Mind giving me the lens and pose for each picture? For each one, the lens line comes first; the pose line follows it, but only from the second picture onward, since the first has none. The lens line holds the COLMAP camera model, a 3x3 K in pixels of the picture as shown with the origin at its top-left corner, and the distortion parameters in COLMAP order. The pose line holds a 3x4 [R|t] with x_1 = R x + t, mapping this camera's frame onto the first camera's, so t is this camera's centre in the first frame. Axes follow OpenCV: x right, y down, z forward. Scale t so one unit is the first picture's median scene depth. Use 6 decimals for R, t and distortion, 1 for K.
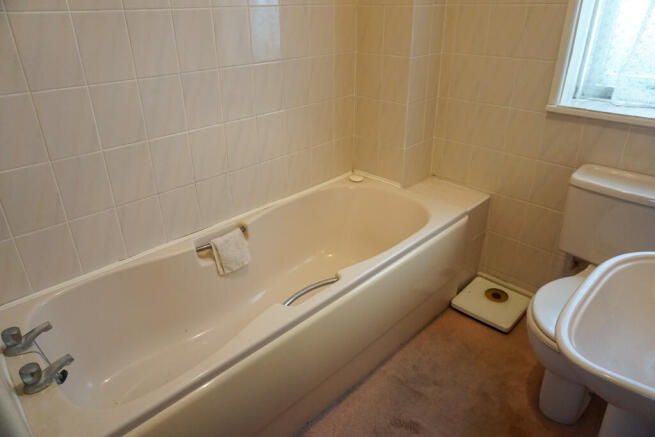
lens RADIAL K [[437.2, 0, 329.9], [0, 437.2, 214.8], [0, 0, 1]] dist [-0.050198, 0.039510]
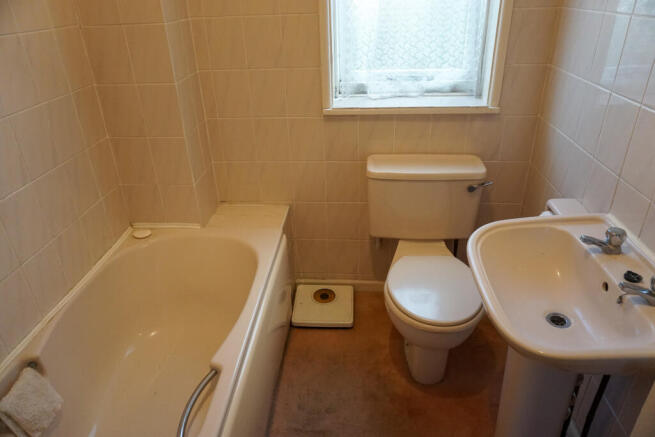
lens RADIAL K [[437.2, 0, 329.9], [0, 437.2, 214.8], [0, 0, 1]] dist [-0.050198, 0.039510]
pose [[0.760219, -0.311888, 0.569906, -0.149231], [0.306618, 0.945629, 0.108497, -0.115264], [-0.572759, 0.092262, 0.814515, 0.151386]]
